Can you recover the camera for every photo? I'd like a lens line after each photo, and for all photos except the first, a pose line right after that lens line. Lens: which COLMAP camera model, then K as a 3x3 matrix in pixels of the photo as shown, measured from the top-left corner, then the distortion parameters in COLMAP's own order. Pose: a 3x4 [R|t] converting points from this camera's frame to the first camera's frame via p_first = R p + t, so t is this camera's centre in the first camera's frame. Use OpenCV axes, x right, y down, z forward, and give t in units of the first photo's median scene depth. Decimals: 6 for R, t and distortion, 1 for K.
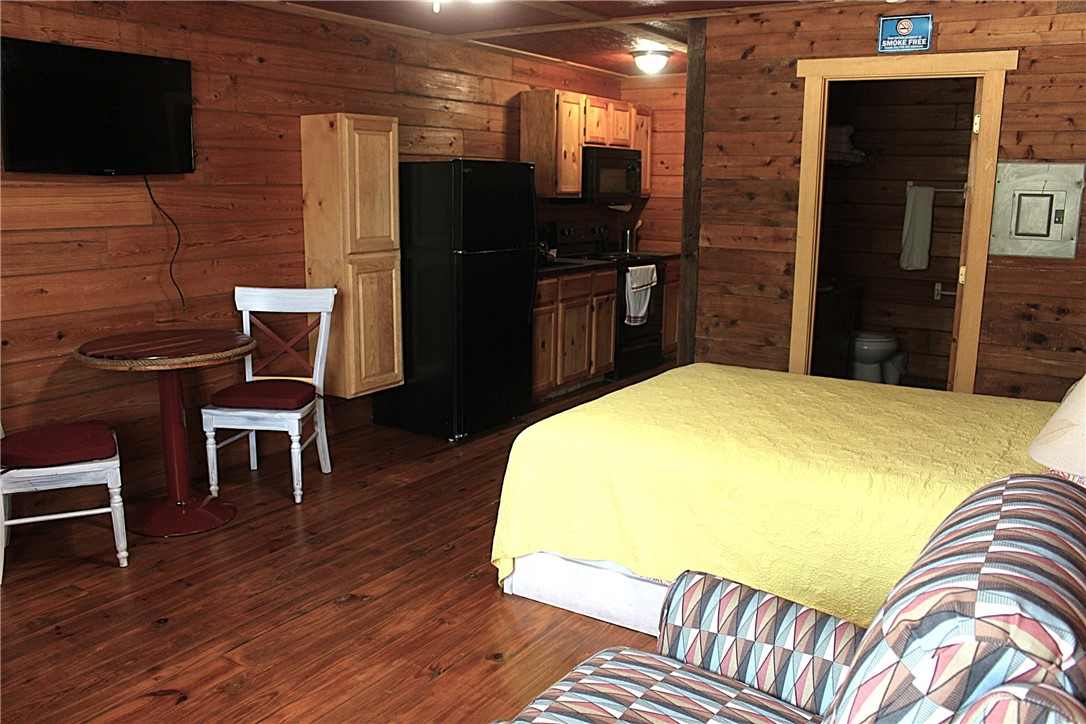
lens RADIAL K [[909.3, 0, 545.7], [0, 909.3, 365.4], [0, 0, 1]] dist [-0.106185, 0.063296]
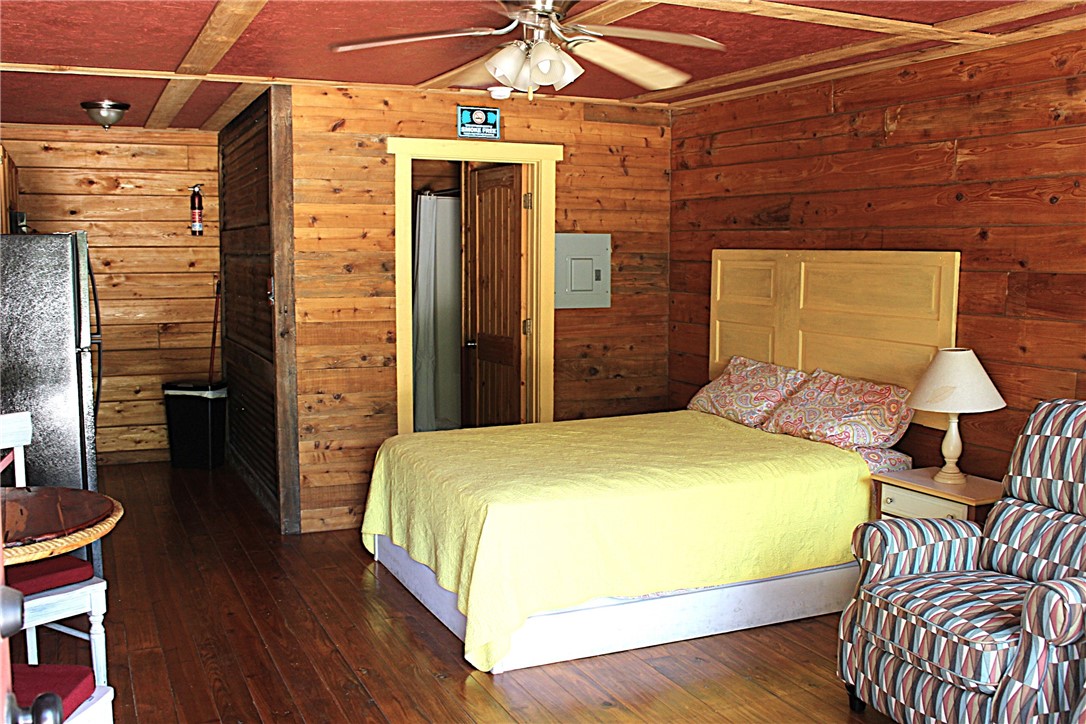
lens RADIAL K [[1044.9, 0, 552.6], [0, 1044.9, 366.3], [0, 0, 1]] dist [-0.065090, 0.000000]
pose [[0.546592, -0.099469, 0.831470, -0.630553], [0.170475, 0.985345, 0.005810, -0.049732], [-0.819863, 0.138570, 0.555539, 0.193612]]
